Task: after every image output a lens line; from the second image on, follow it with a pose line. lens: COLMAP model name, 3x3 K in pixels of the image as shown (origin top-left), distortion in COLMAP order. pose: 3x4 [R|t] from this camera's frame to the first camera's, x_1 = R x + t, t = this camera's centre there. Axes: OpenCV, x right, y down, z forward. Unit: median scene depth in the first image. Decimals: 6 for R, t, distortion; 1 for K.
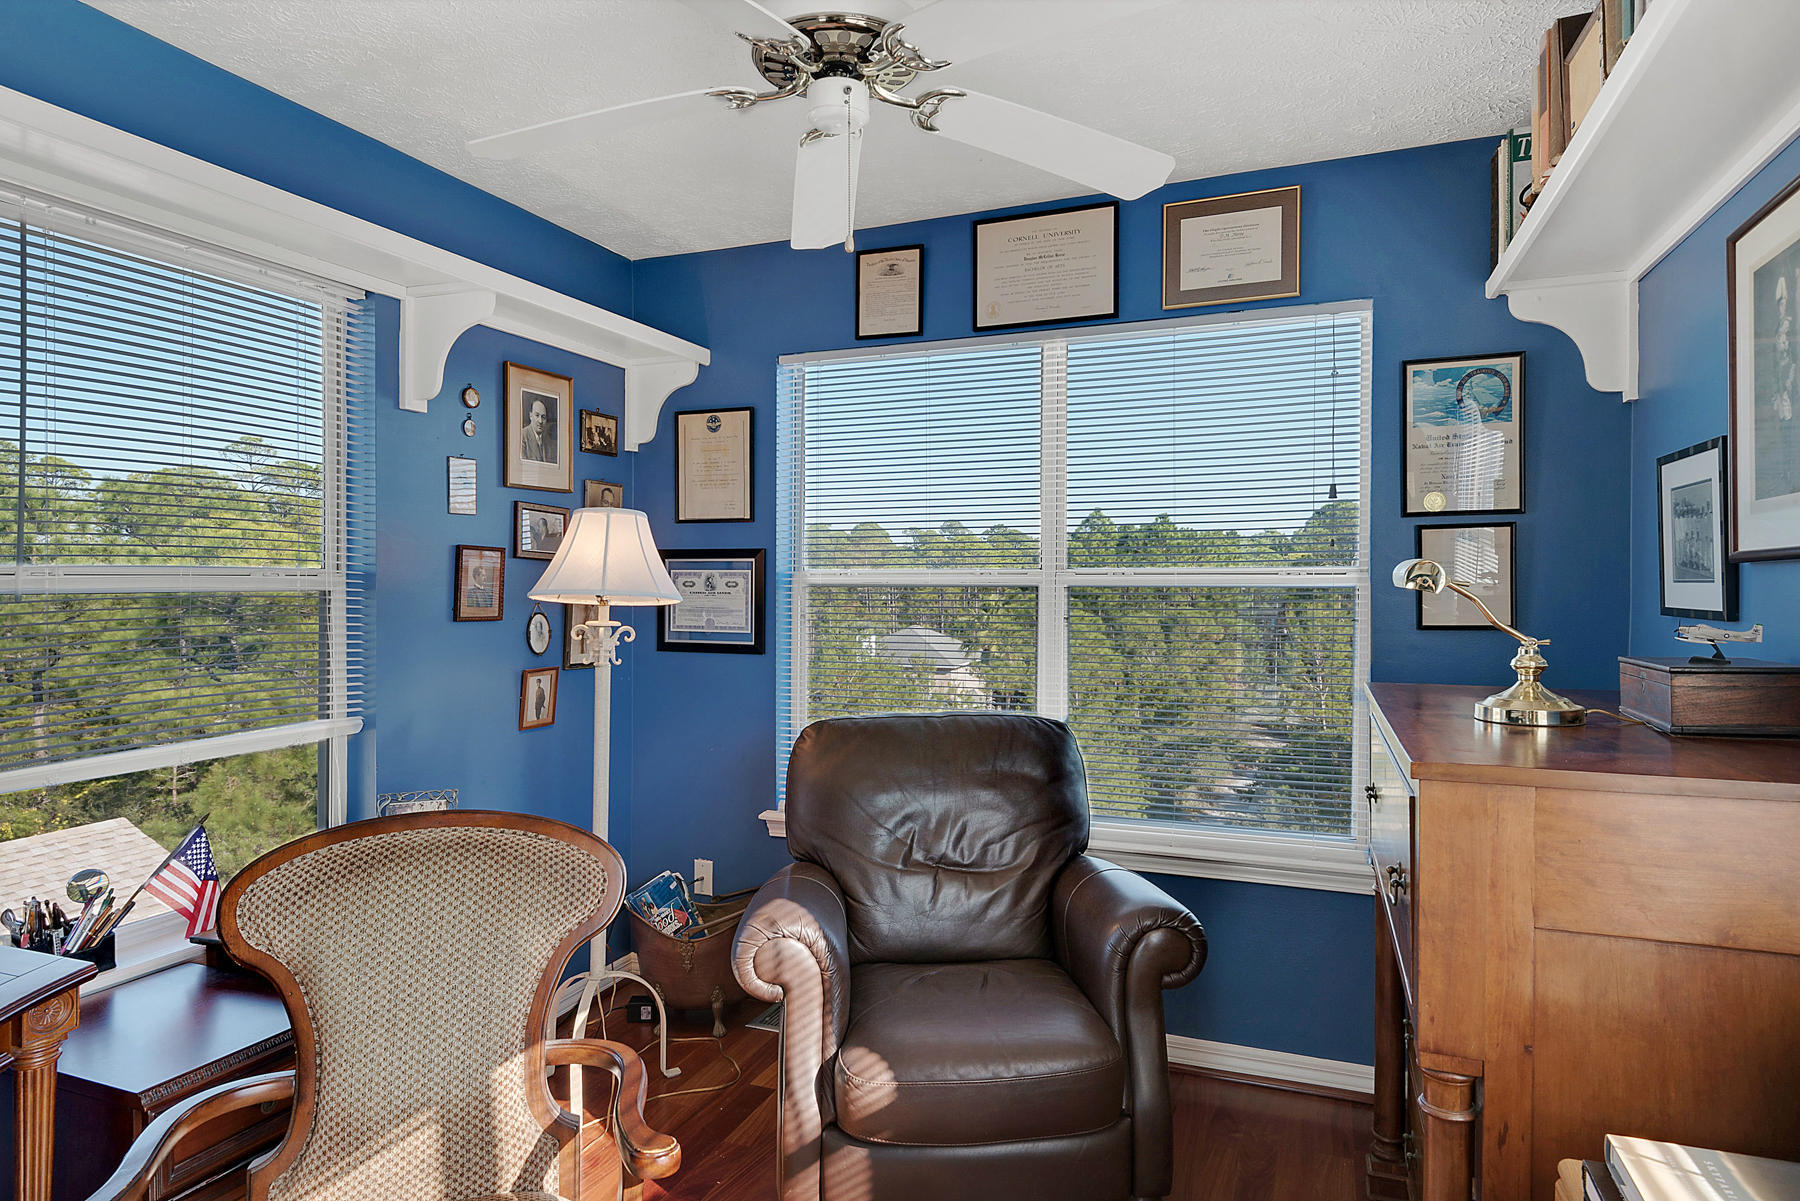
lens RADIAL K [[1047.0, 0, 897.0], [0, 1047.0, 604.7], [0, 0, 1]] dist [0.014189, 0.000050]
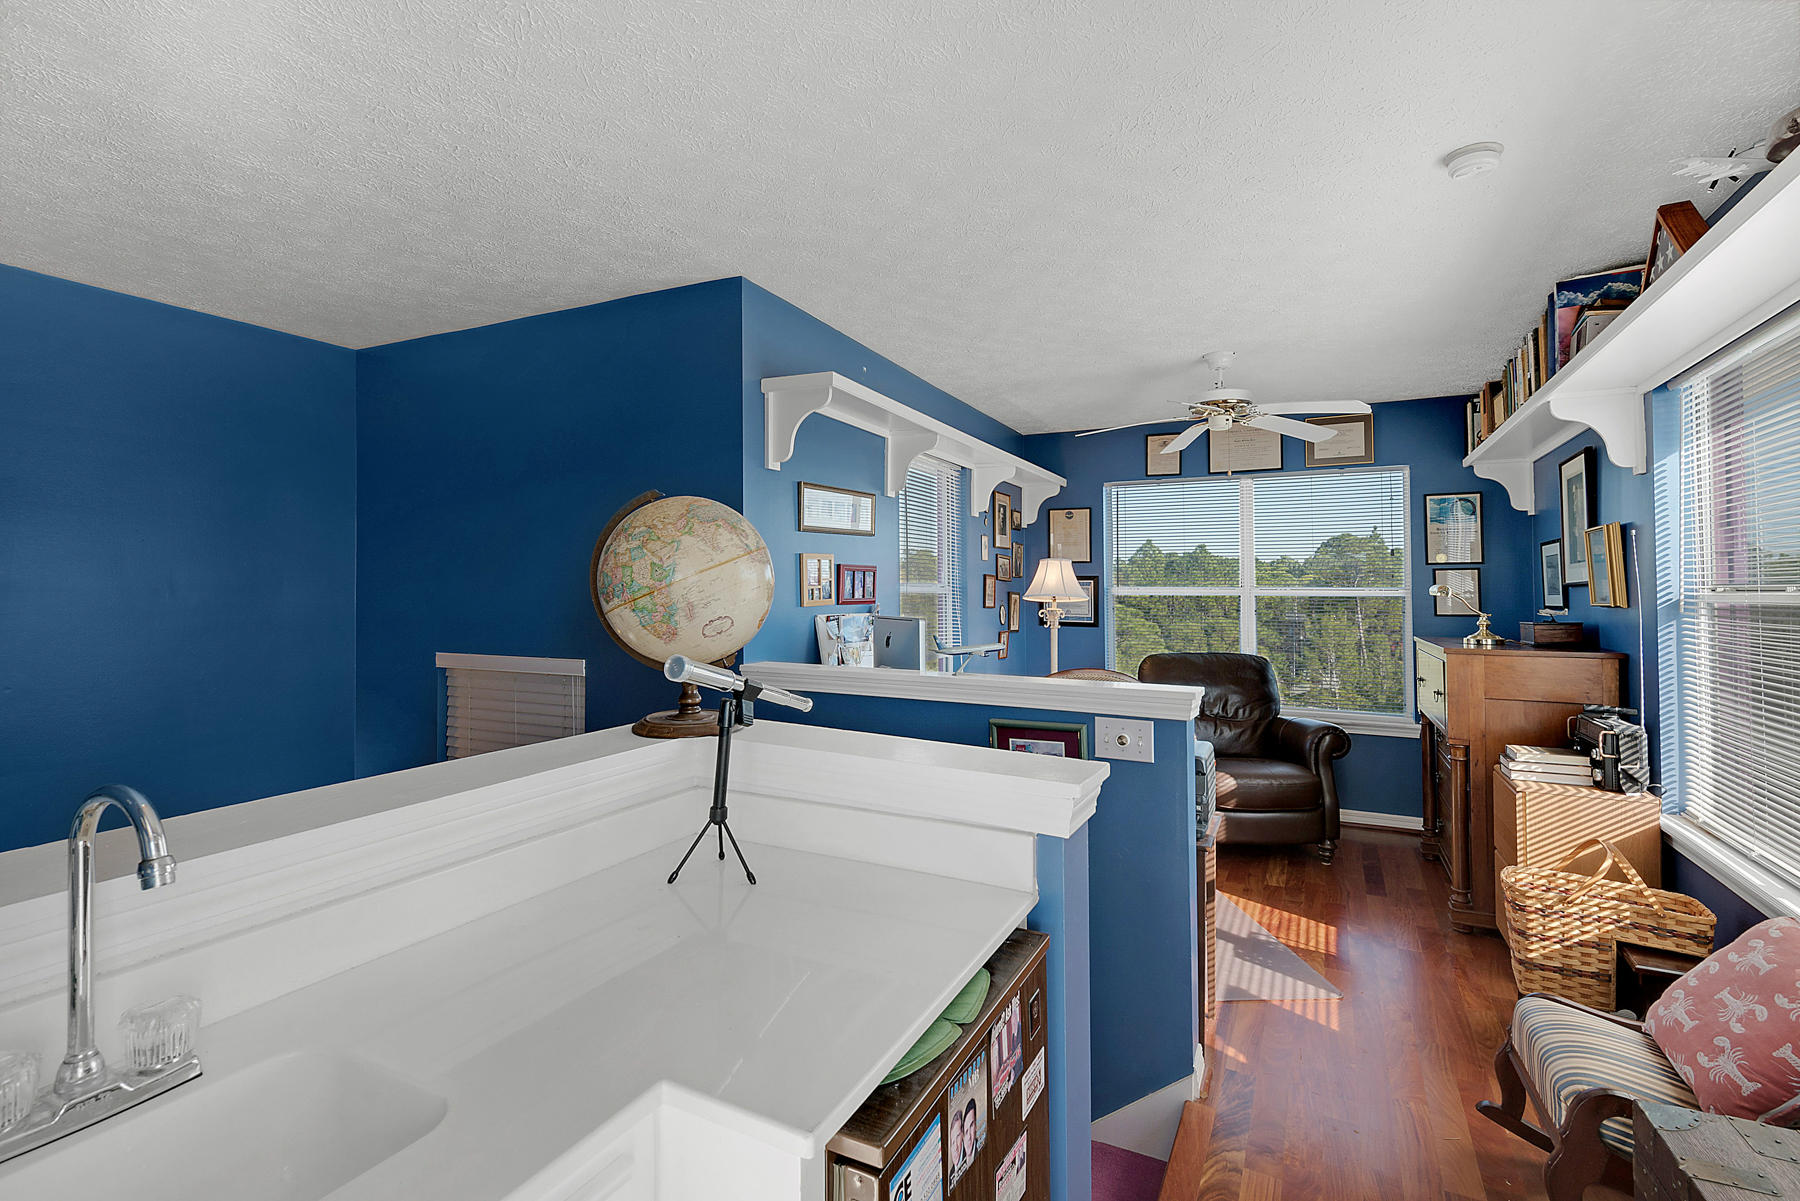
lens RADIAL K [[809.7, 0, 918.7], [0, 809.7, 570.3], [0, 0, 1]] dist [0.003442, 0.000408]
pose [[0.996494, 0.006179, -0.083433, -0.437692], [-0.010578, 0.998570, -0.052396, 0.028328], [0.082990, 0.053095, 0.995135, -0.780028]]
